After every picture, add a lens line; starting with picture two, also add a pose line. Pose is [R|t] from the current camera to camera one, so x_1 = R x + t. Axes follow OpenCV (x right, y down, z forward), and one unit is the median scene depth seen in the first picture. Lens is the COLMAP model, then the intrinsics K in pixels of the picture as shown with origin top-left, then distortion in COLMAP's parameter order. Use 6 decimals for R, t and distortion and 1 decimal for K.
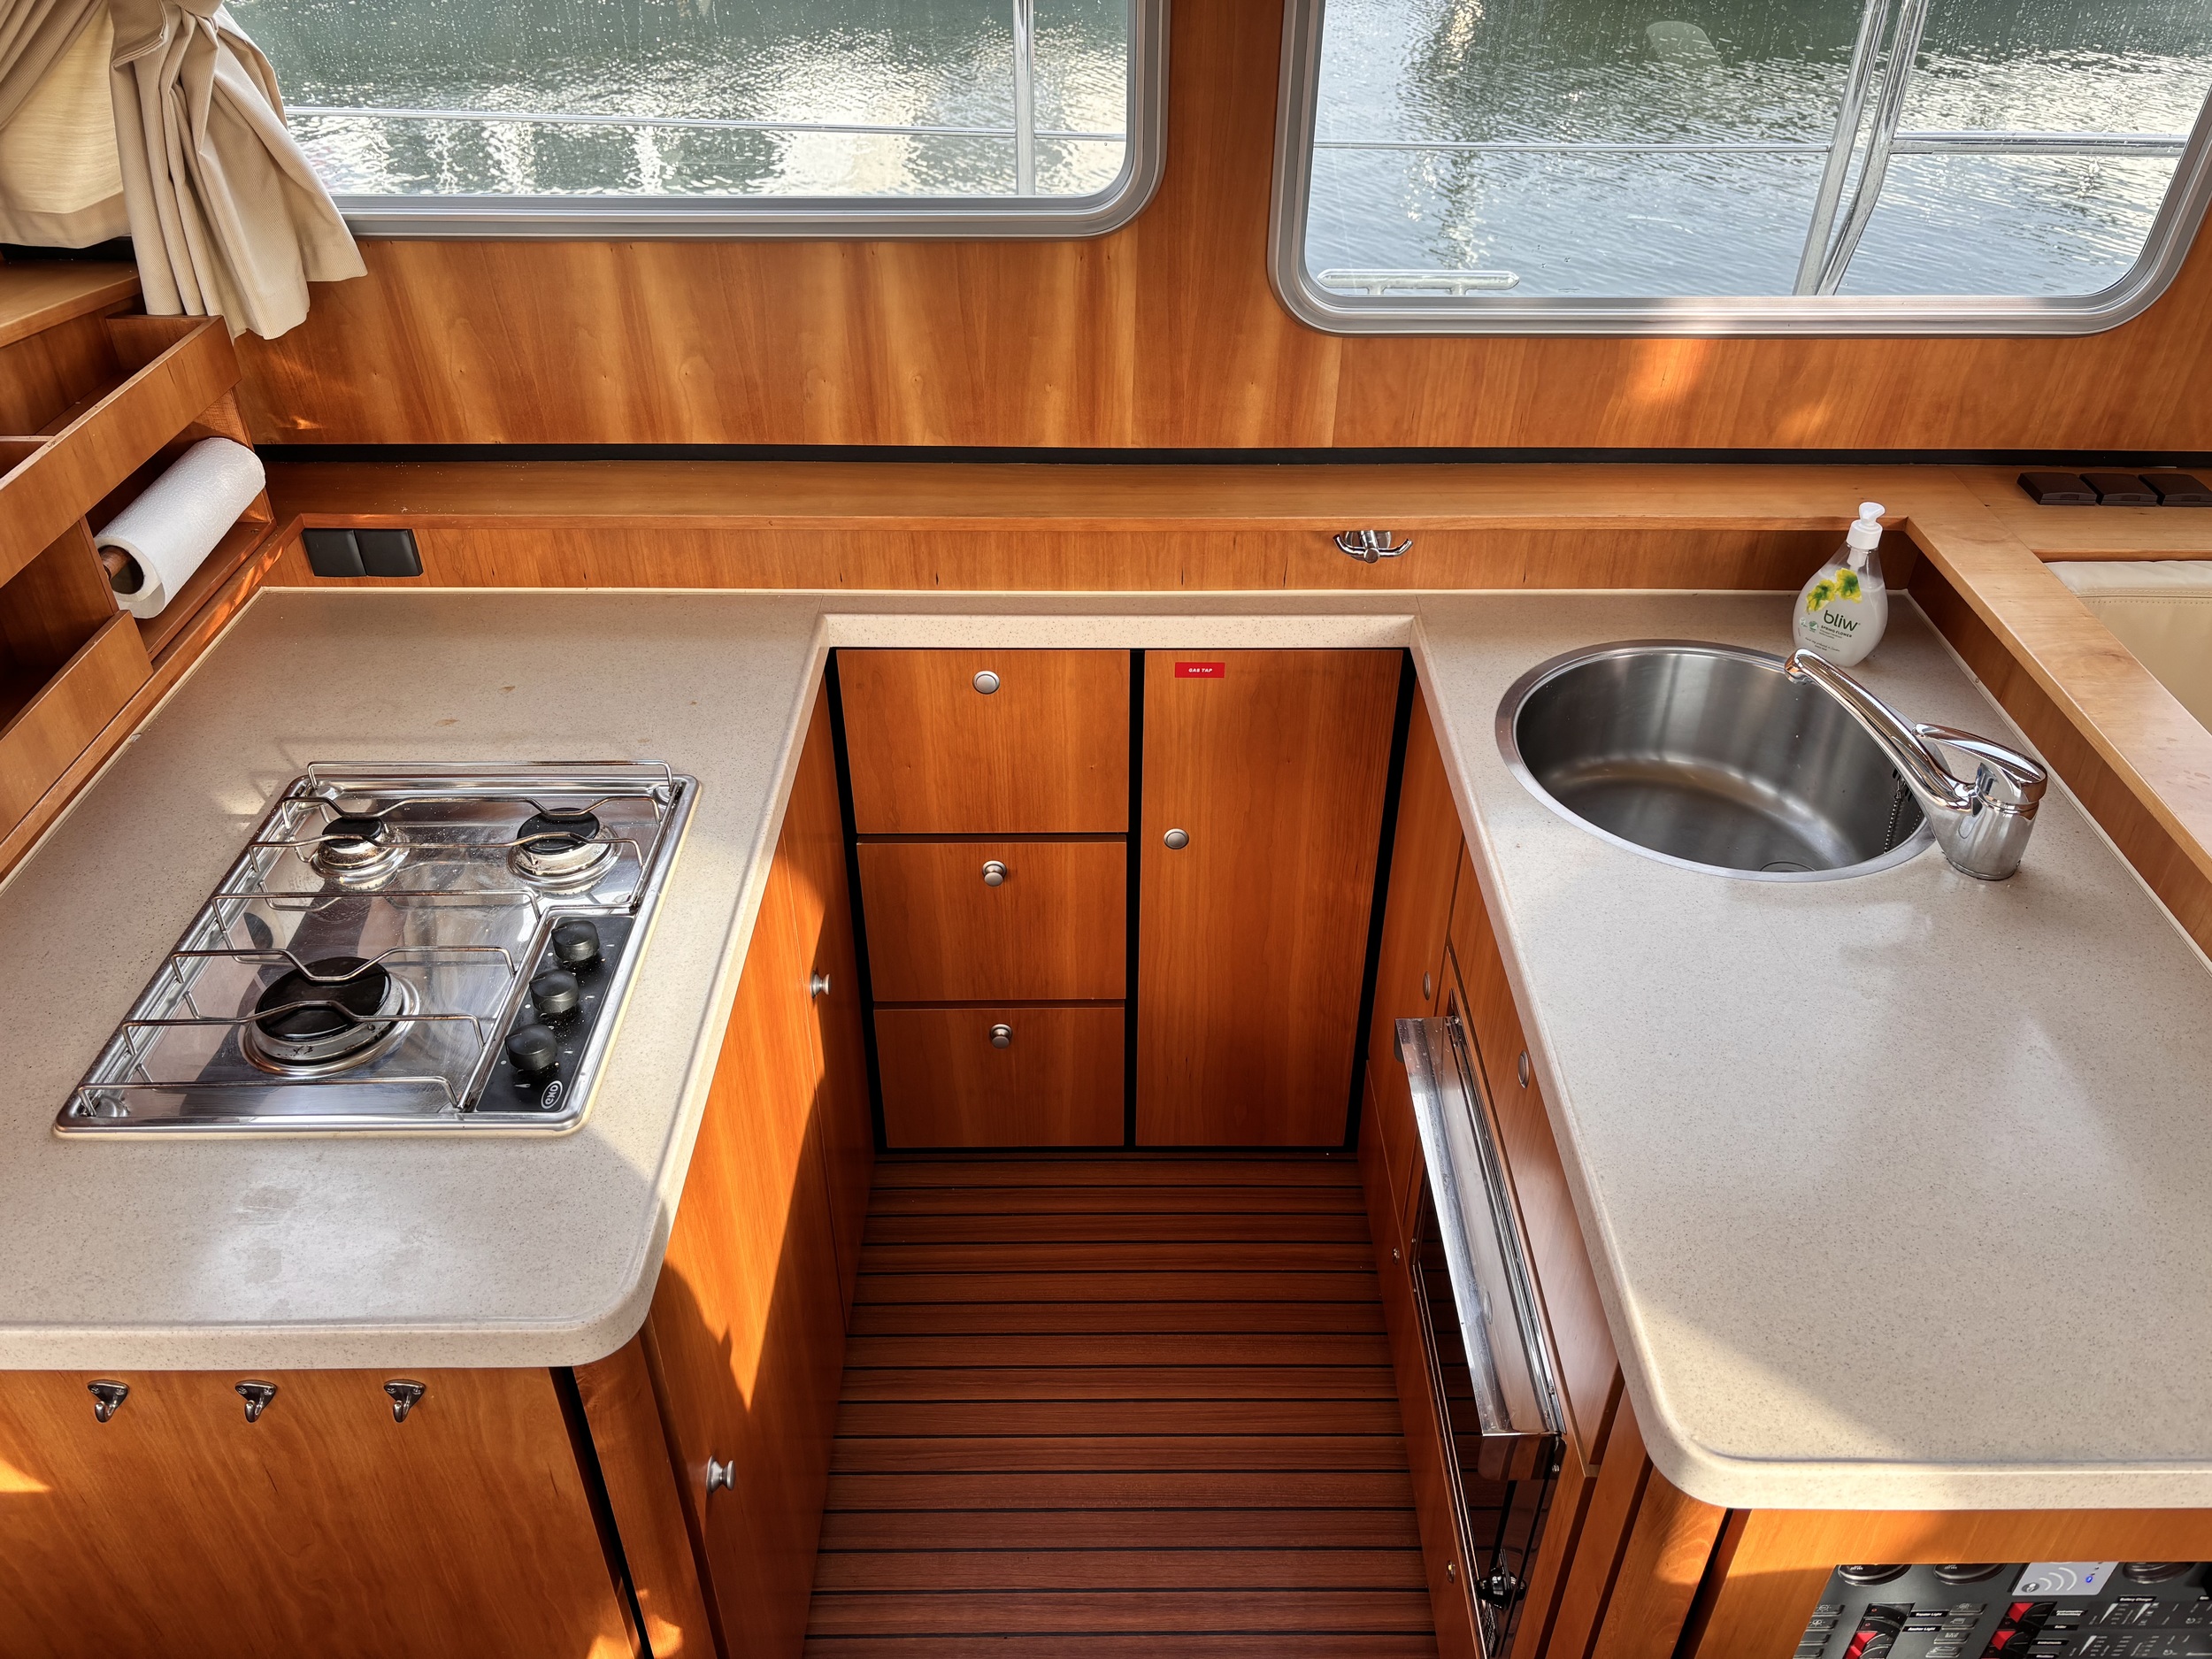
lens RADIAL K [[1683.5, 0, 1113.3], [0, 1683.5, 830.4], [0, 0, 1]] dist [0.005749, -0.008830]
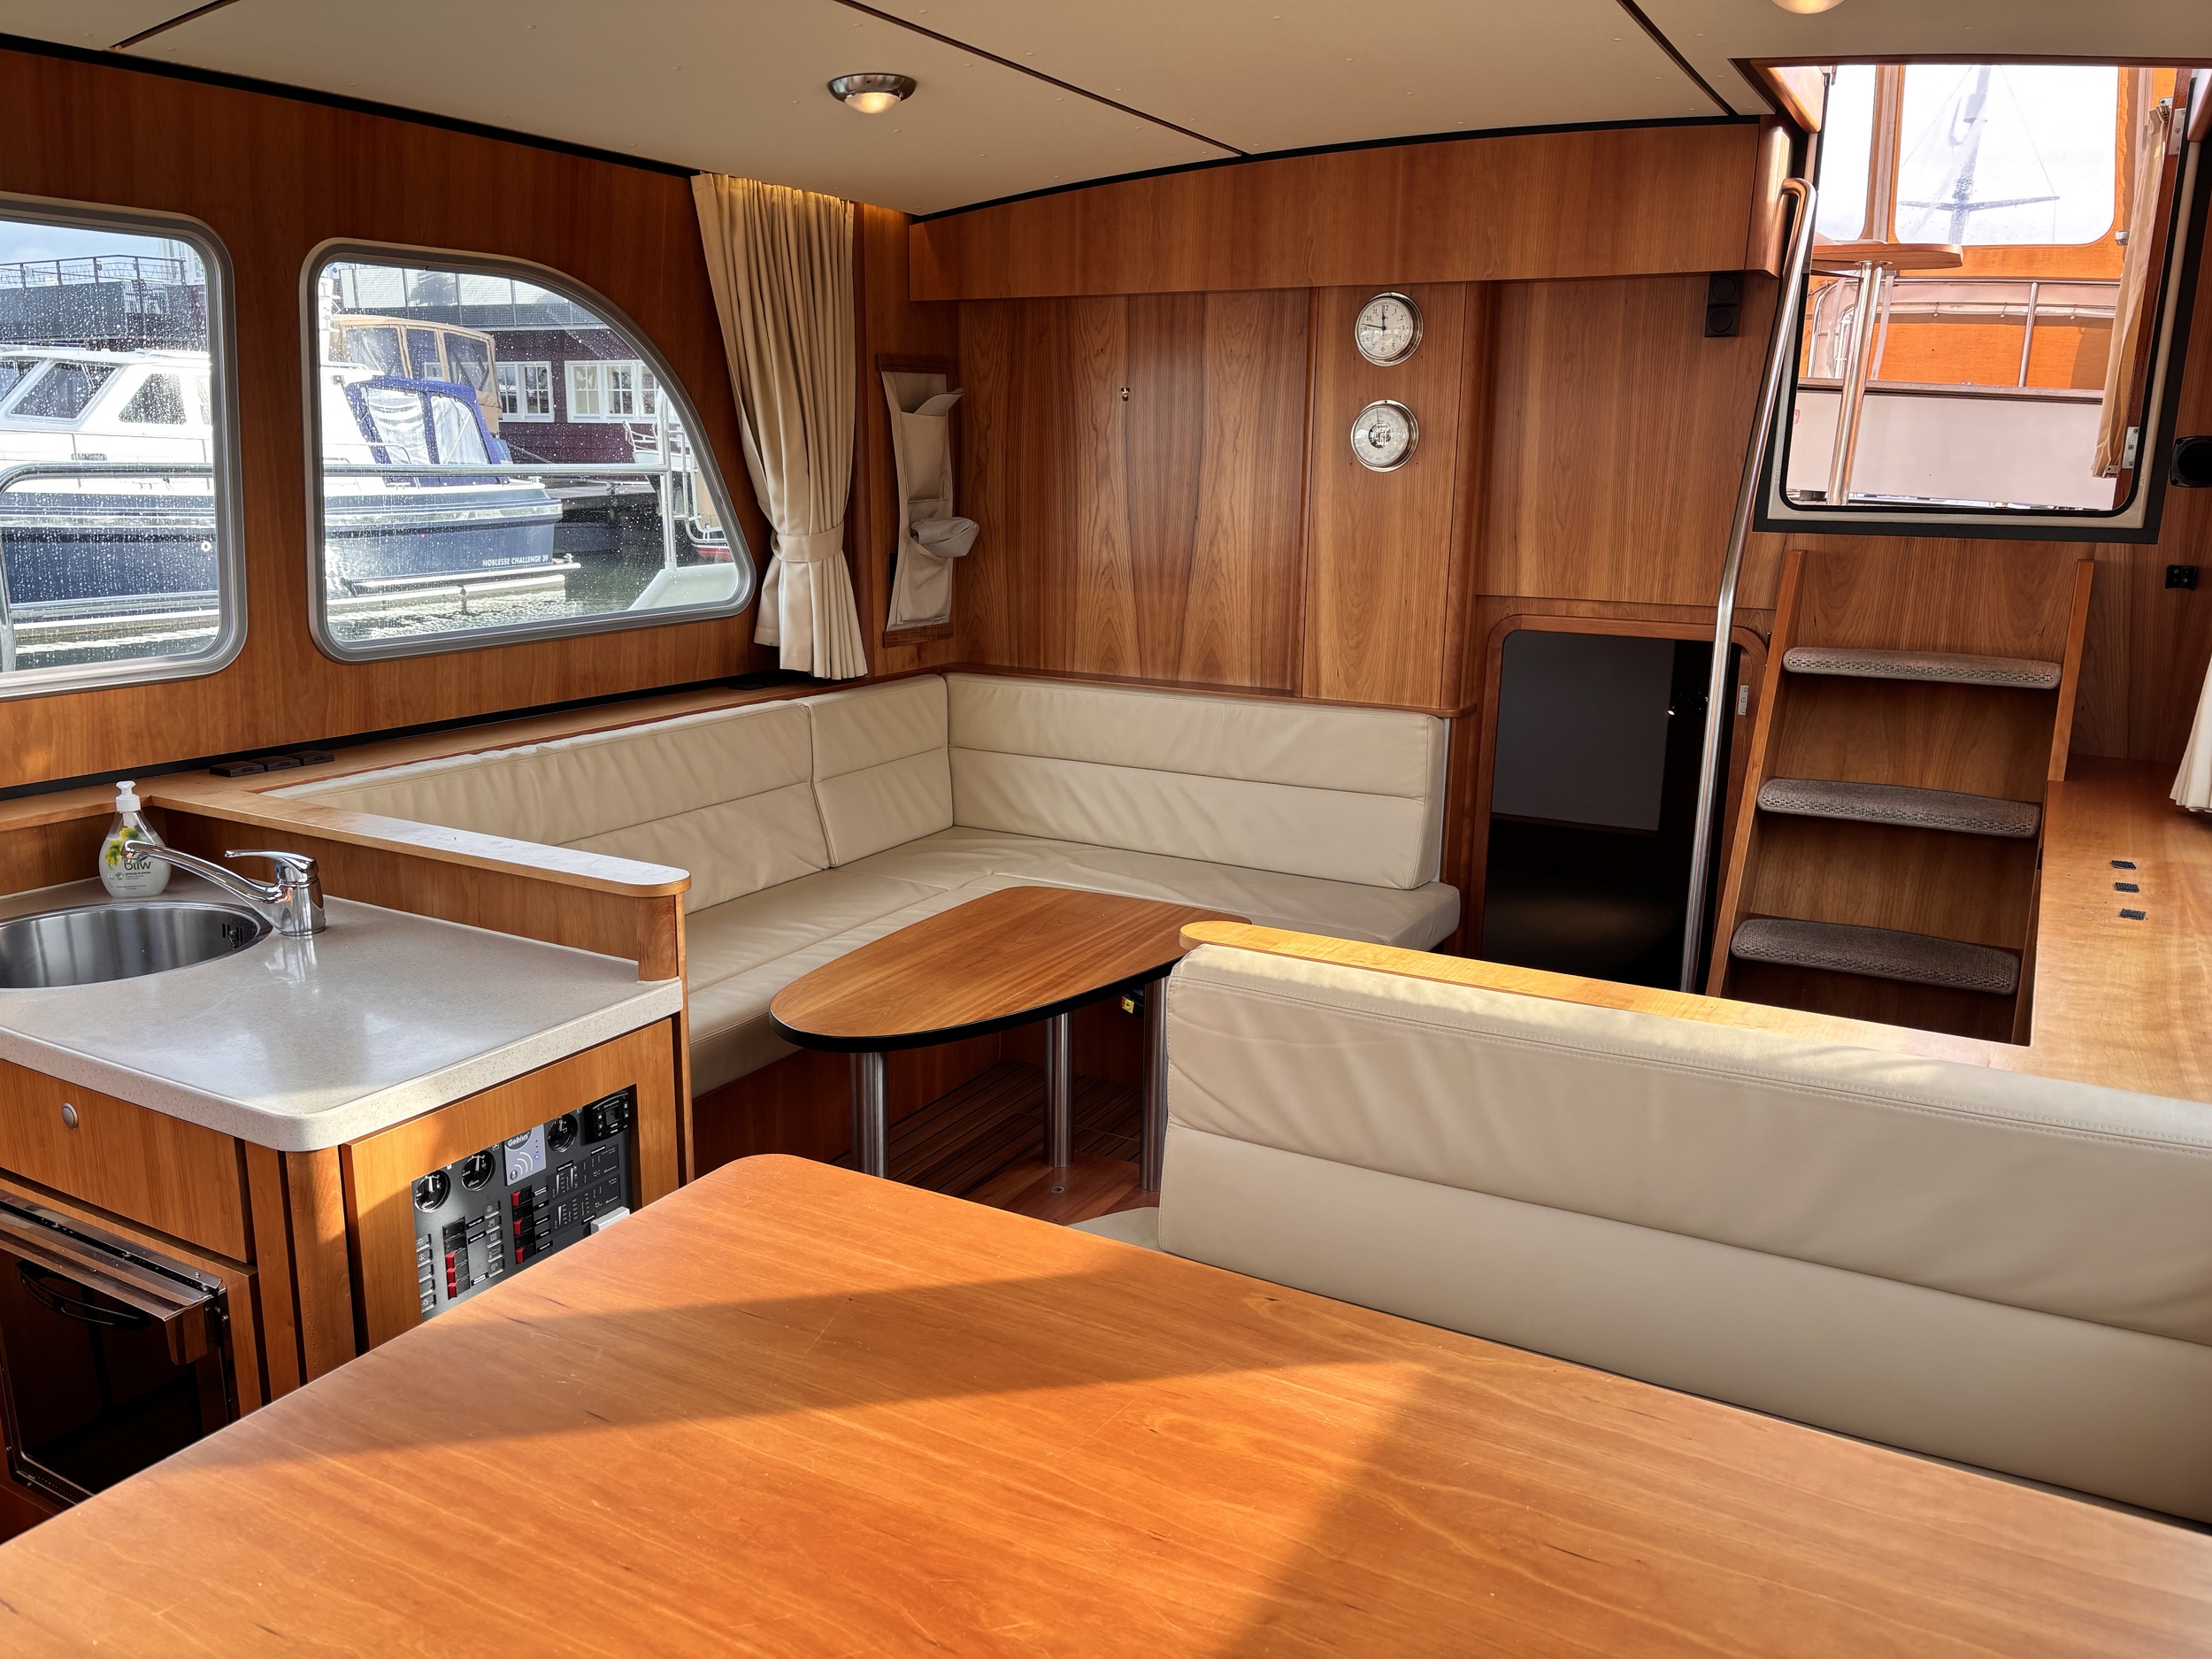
lens RADIAL K [[1683.5, 0, 1103.4], [0, 1683.5, 827.1], [0, 0, 1]] dist [0.005749, -0.008830]
pose [[0.494869, -0.193847, 0.847070, -0.552826], [0.501252, 0.859955, -0.096042, 0.600714], [-0.709824, 0.472124, 0.522731, -0.509378]]
